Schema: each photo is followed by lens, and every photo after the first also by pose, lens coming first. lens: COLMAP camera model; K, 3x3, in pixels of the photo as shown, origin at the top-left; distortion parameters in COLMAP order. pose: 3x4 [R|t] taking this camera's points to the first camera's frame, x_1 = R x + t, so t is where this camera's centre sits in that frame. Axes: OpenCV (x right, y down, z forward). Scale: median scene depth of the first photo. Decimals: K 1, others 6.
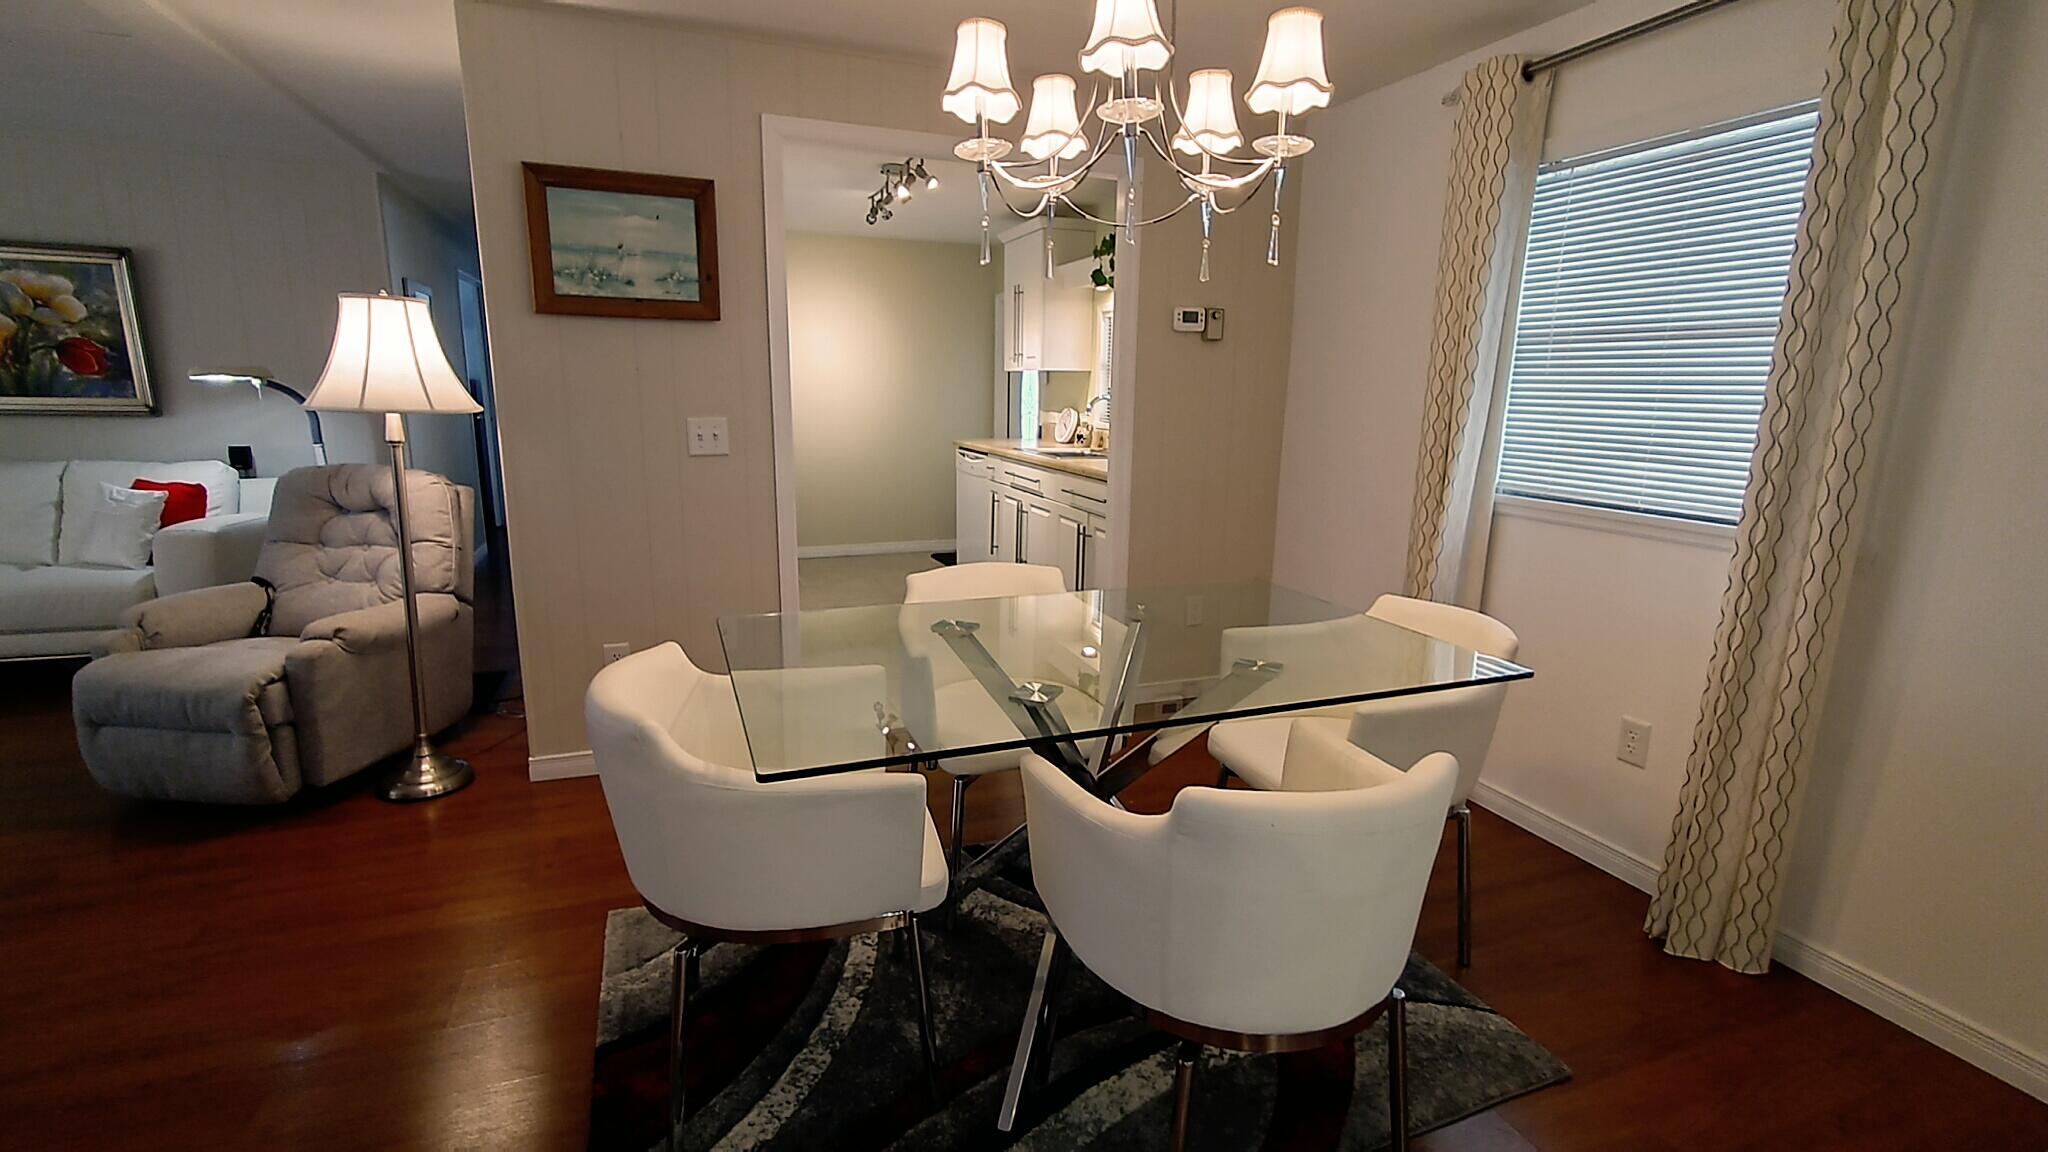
lens RADIAL K [[904.7, 0, 1018.5], [0, 904.7, 574.8], [0, 0, 1]] dist [0.005094, -0.000243]
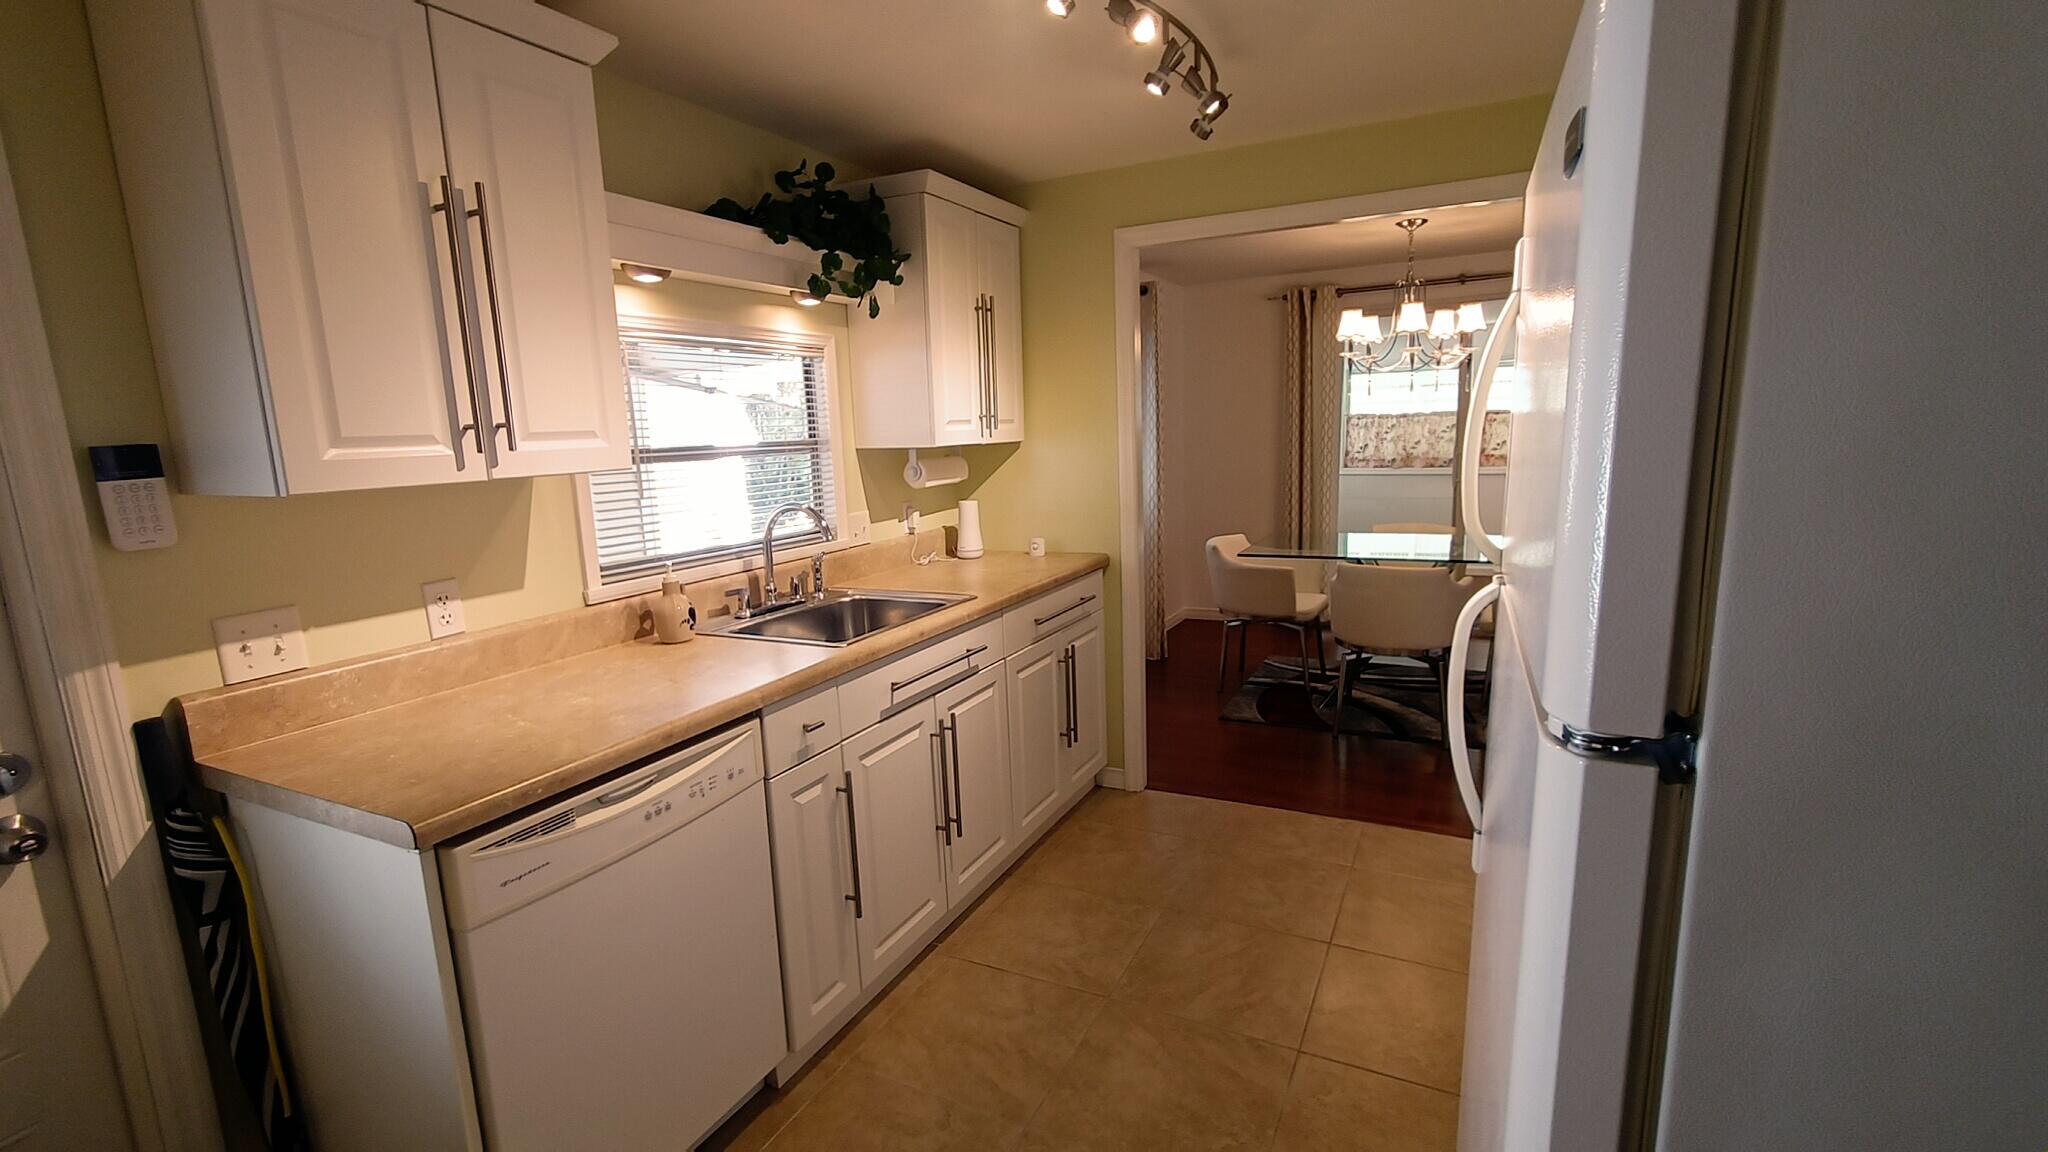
lens RADIAL K [[904.7, 0, 1028.2], [0, 904.7, 575.4], [0, 0, 1]] dist [0.005094, -0.000243]
pose [[-0.672055, -0.122653, 0.730272, -0.651814], [0.172661, 0.933049, 0.315607, -0.509985], [-0.720090, 0.338195, -0.605883, 2.086208]]
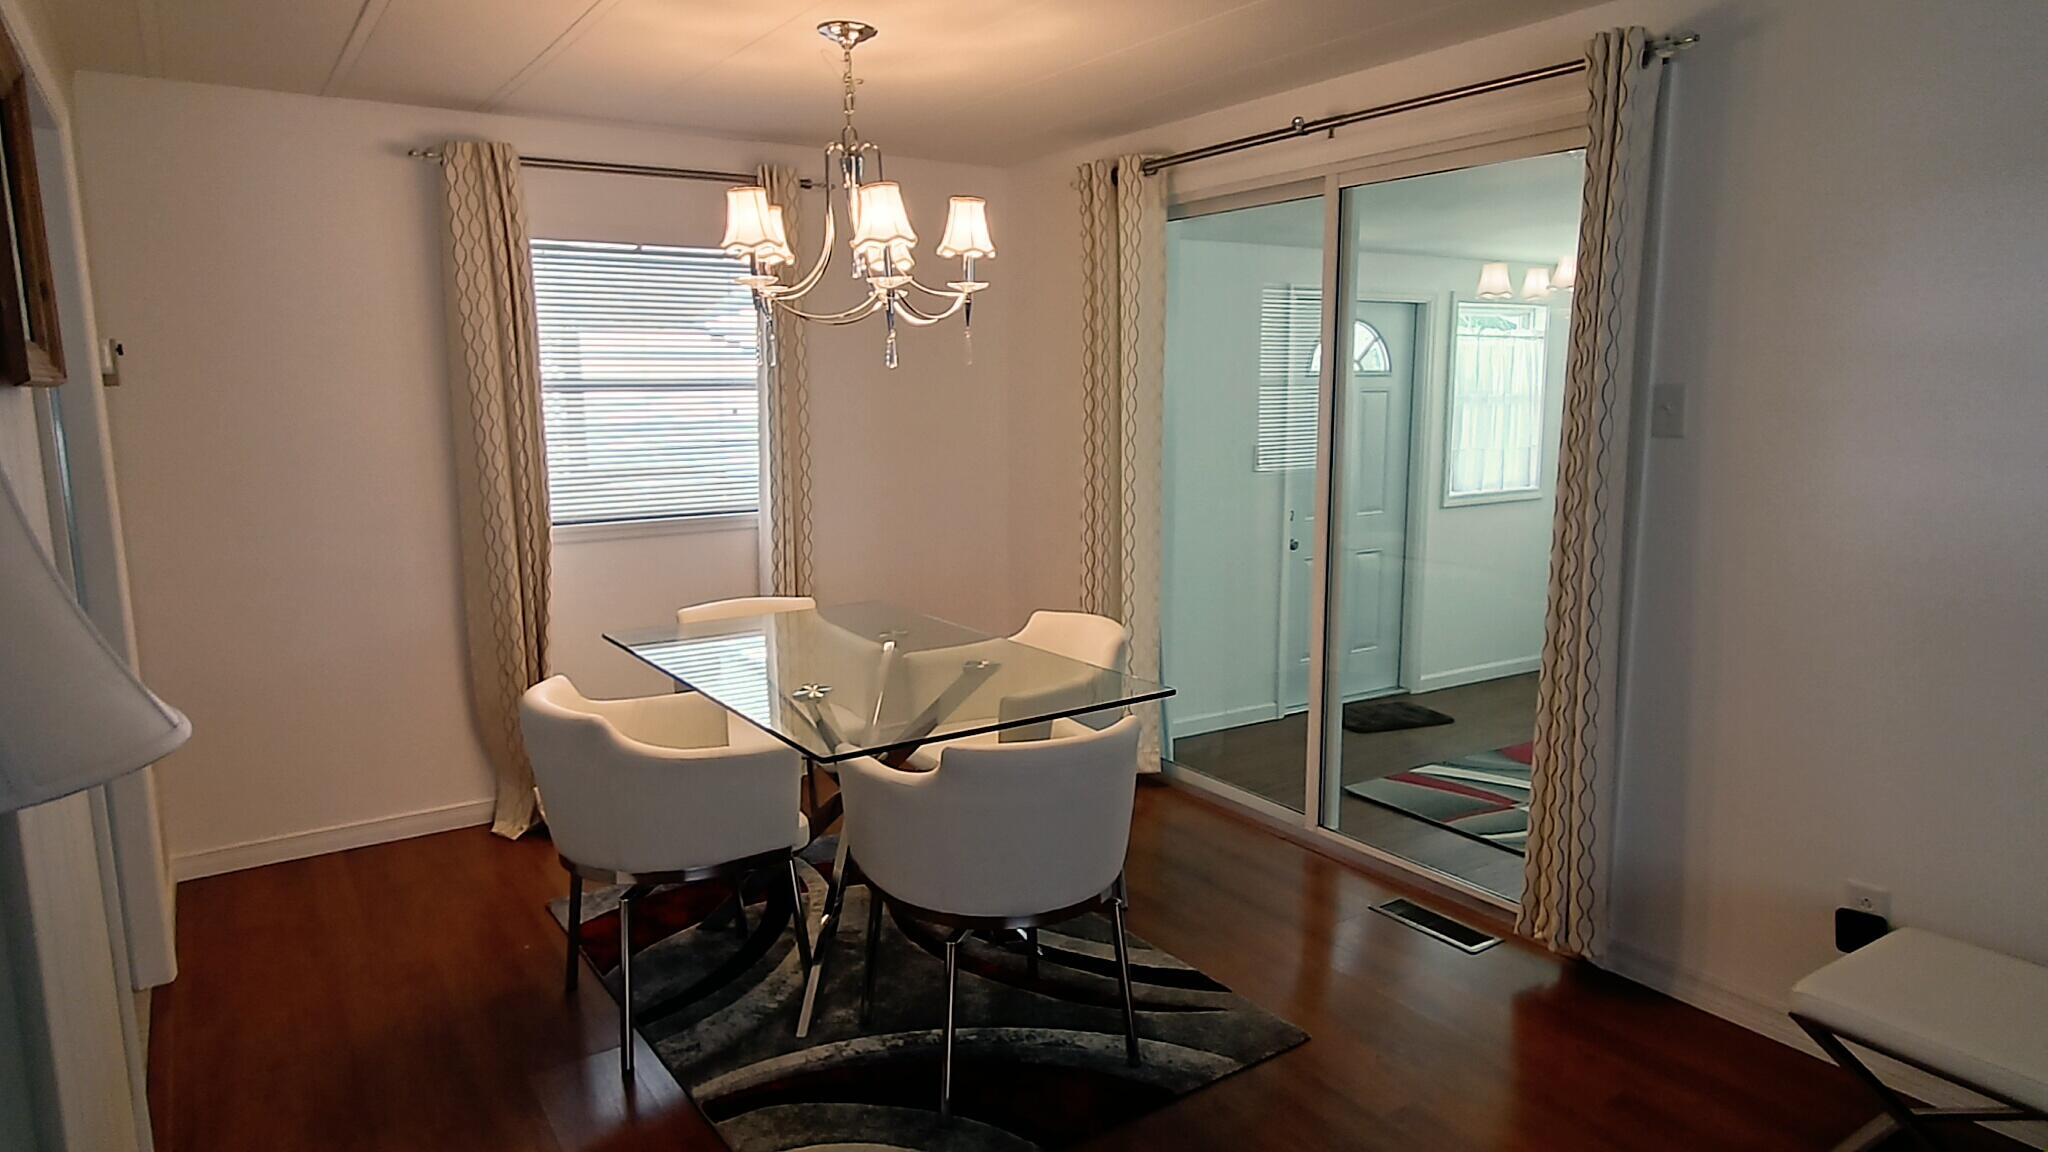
lens RADIAL K [[1207.9, 0, 1019.5], [0, 1207.9, 577.1], [0, 0, 1]] dist [-0.001471, 0.000915]
pose [[-0.216019, -0.167921, 0.961841, -0.989784], [0.208591, 0.954421, 0.213473, -0.217706], [-0.953848, 0.246745, -0.171147, 0.686242]]
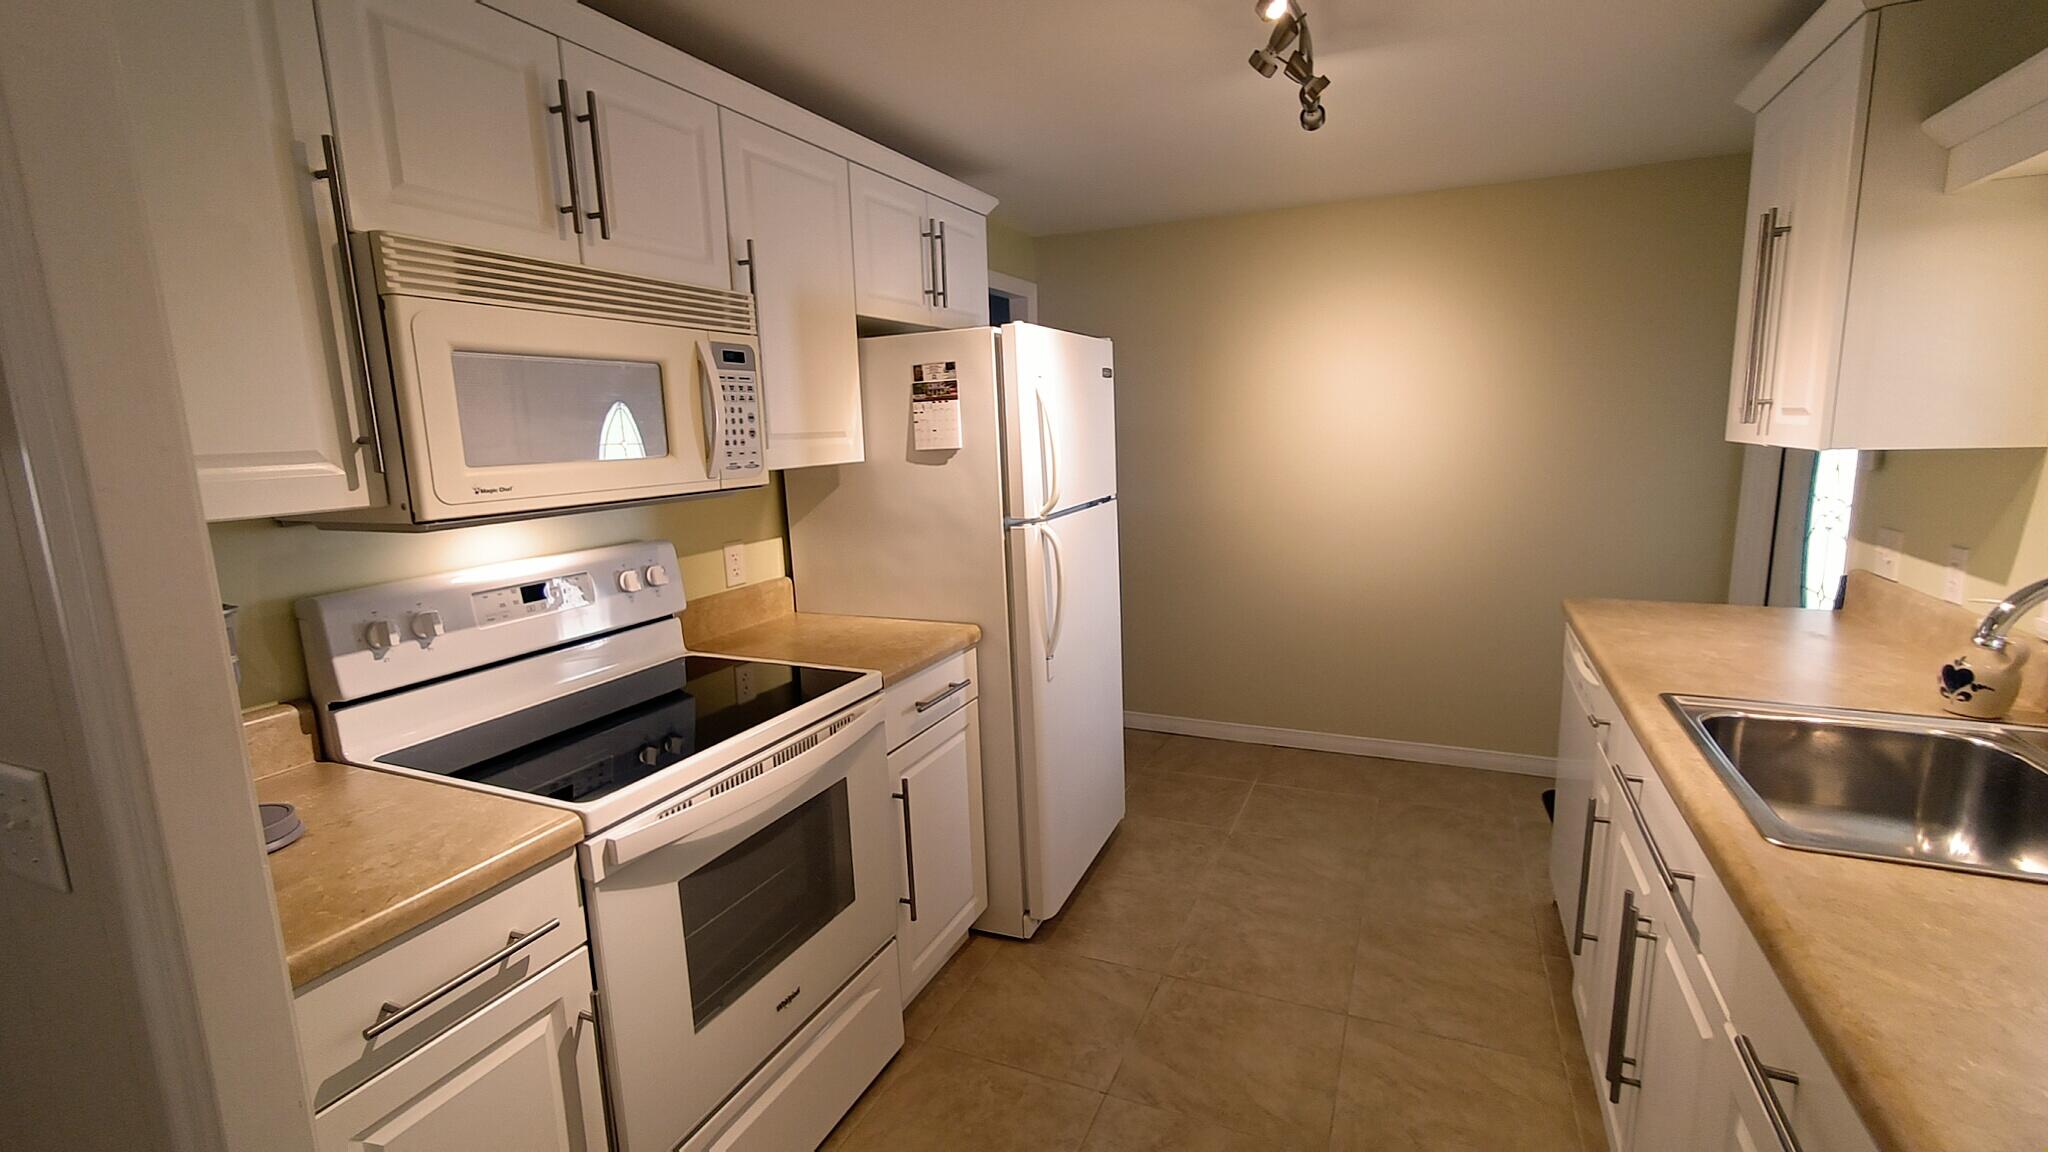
lens RADIAL K [[904.7, 0, 1026.9], [0, 904.7, 576.0], [0, 0, 1]] dist [0.005094, -0.000243]
pose [[0.705748, 0.084934, -0.703354, 0.107177], [-0.106503, 0.994225, 0.013192, -0.286620], [0.700412, 0.065599, 0.710717, 1.044411]]
